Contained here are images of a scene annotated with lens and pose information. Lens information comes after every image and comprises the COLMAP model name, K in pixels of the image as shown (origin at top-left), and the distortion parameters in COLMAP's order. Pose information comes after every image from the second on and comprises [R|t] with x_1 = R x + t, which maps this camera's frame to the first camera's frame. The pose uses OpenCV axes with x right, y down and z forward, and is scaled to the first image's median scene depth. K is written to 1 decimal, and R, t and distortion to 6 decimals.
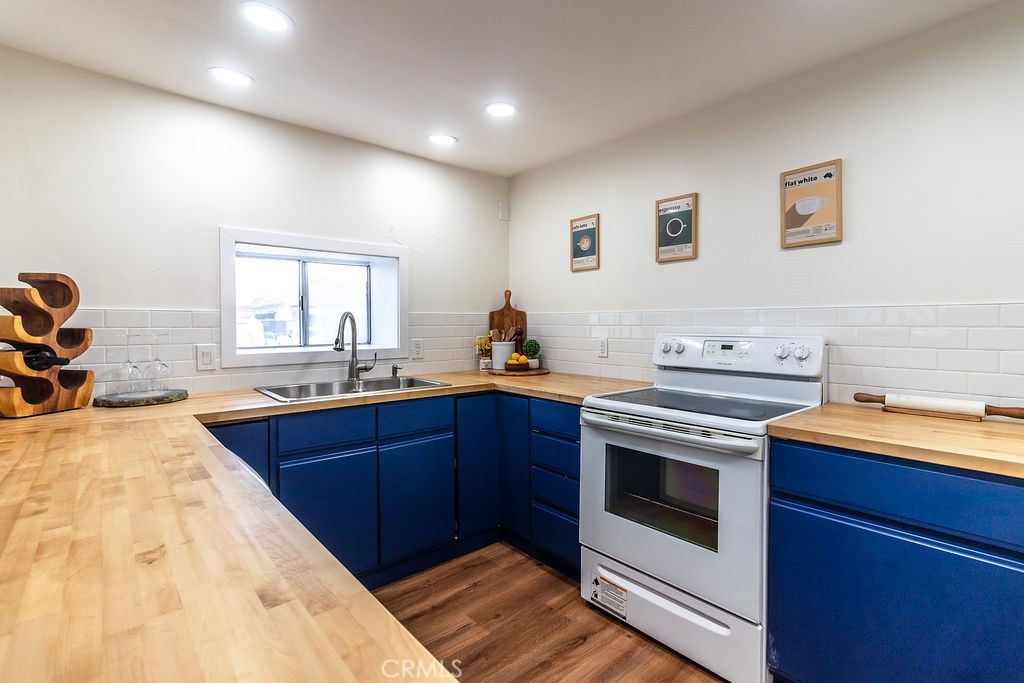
lens RADIAL K [[480.6, 0, 508.6], [0, 480.6, 326.1], [0, 0, 1]] dist [0.000223, 0.000358]
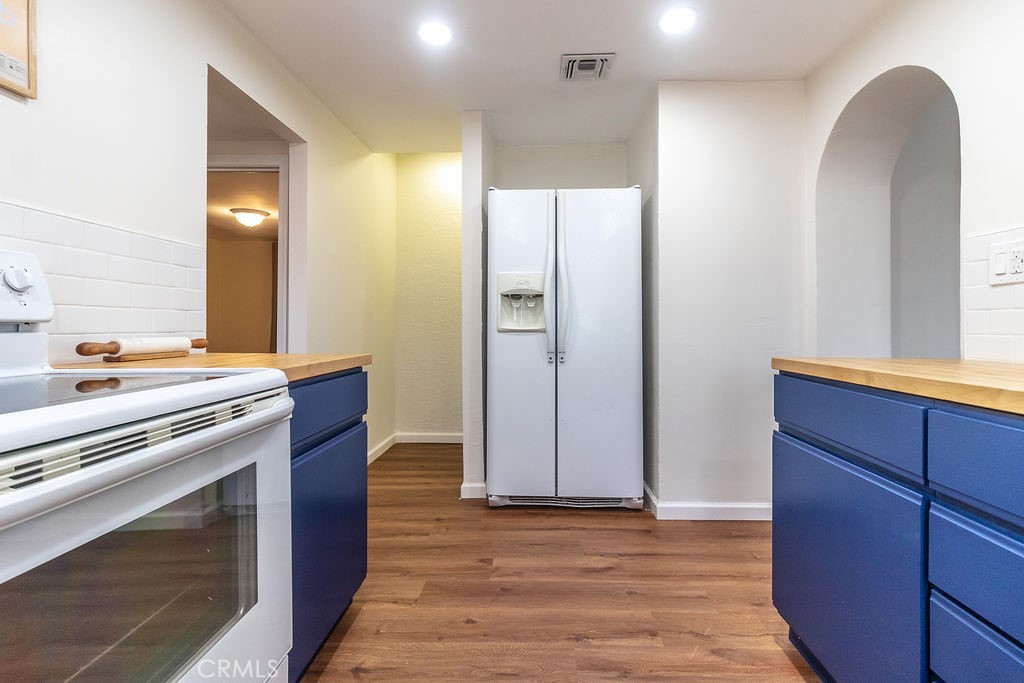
lens RADIAL K [[472.2, 0, 514.9], [0, 472.2, 336.5], [0, 0, 1]] dist [0.001988, 0.000235]
pose [[-0.730387, -0.017695, 0.682804, -0.120172], [0.002315, 0.999595, 0.028381, 0.075488], [-0.683030, 0.022309, -0.730050, 0.719711]]
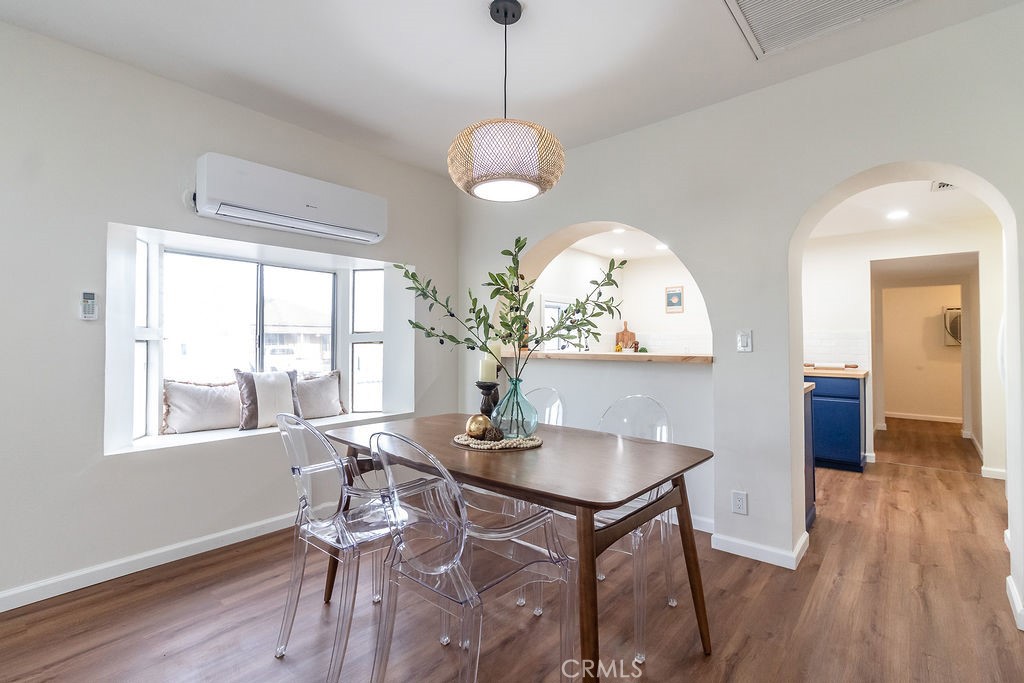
lens RADIAL K [[472.2, 0, 514.9], [0, 472.2, 336.5], [0, 0, 1]] dist [0.001988, 0.000235]
pose [[0.987652, 0.003671, 0.156620, -0.892428], [-0.001070, 0.999860, -0.016686, 0.020009], [-0.156659, 0.016312, 0.987518, -0.943475]]
